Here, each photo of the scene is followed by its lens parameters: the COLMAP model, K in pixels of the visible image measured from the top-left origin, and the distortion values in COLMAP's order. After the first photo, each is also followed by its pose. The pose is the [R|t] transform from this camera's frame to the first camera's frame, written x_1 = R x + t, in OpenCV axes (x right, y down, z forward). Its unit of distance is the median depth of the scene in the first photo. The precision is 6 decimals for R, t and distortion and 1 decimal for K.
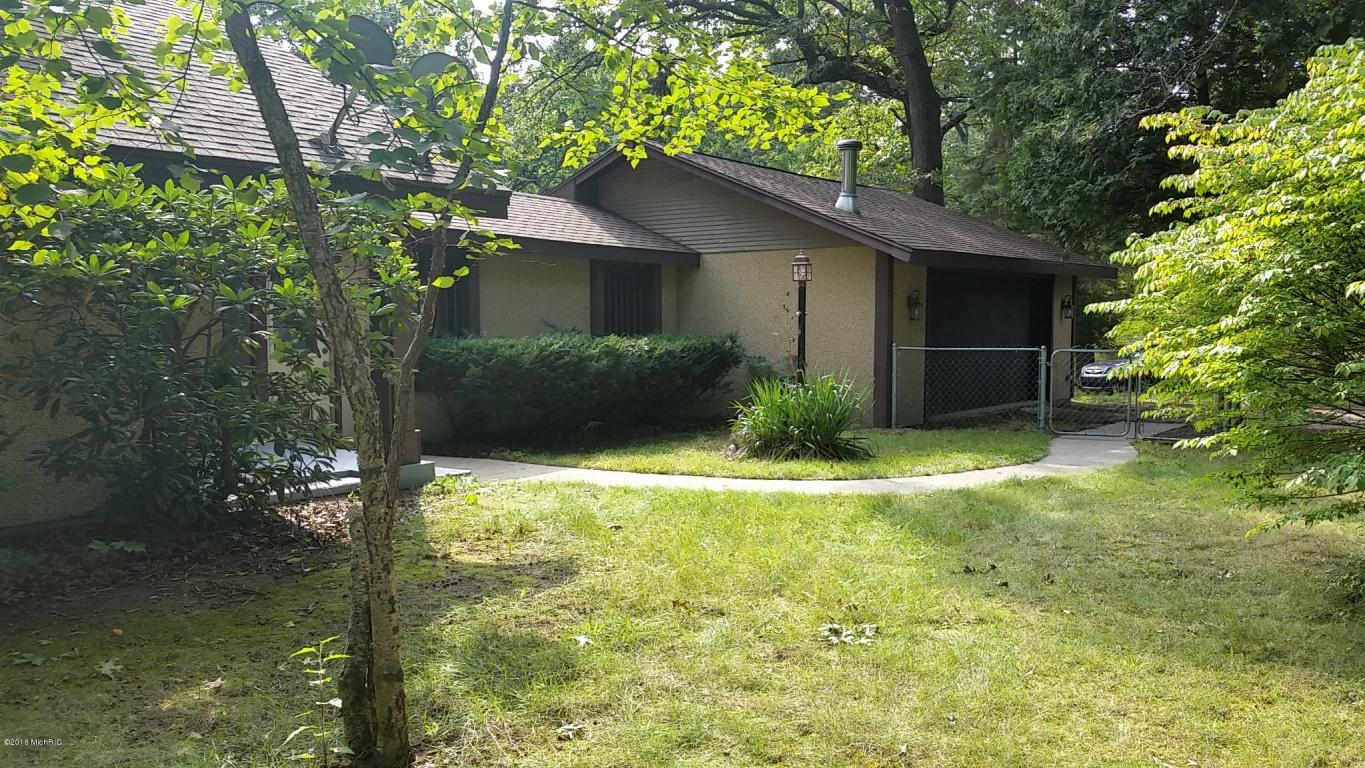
lens RADIAL K [[1120.3, 0, 673.8], [0, 1120.3, 383.0], [0, 0, 1]] dist [0.138625, -0.337610]
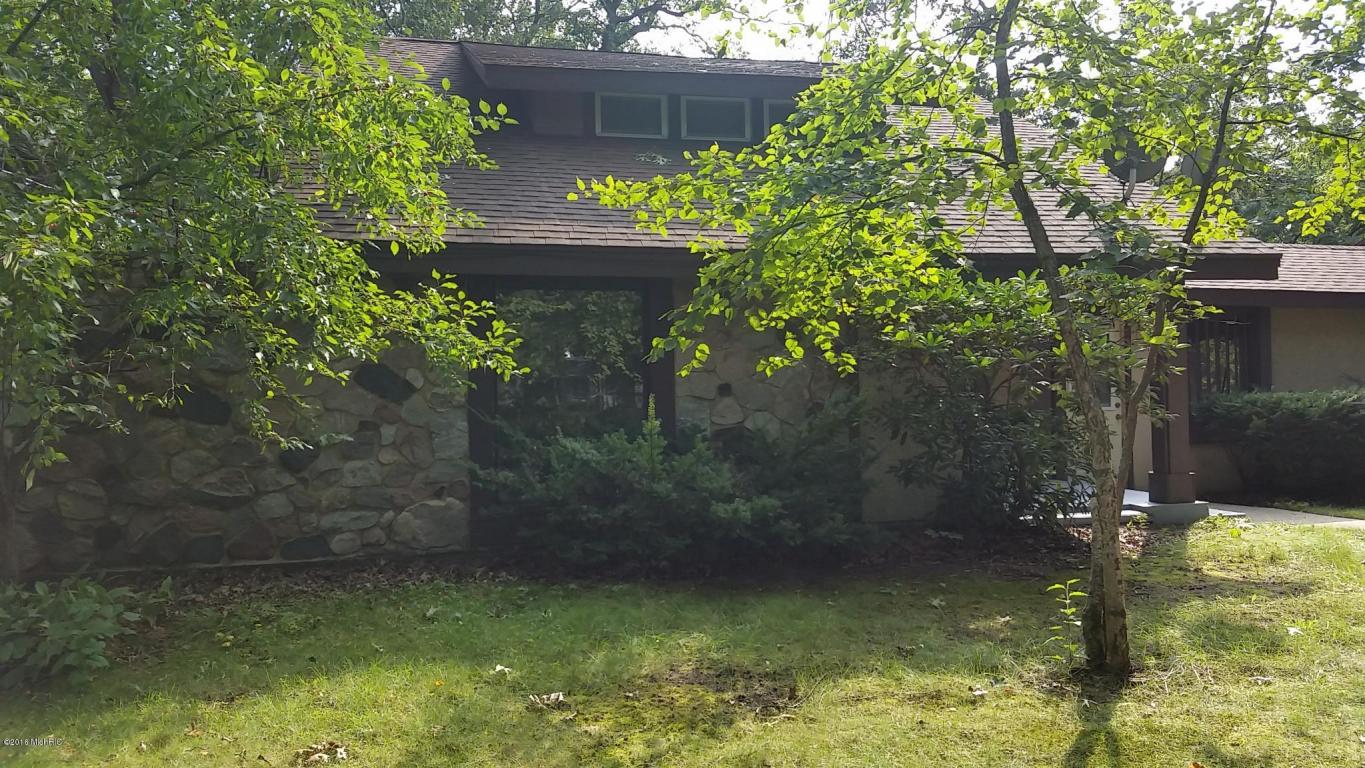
lens RADIAL K [[1120.3, 0, 673.8], [0, 1120.3, 383.0], [0, 0, 1]] dist [0.138625, -0.337610]
pose [[0.768253, -0.016418, -0.639936, 0.158763], [-0.020284, 0.998545, -0.049969, 0.030879], [0.639825, 0.051370, 0.766802, -0.311813]]
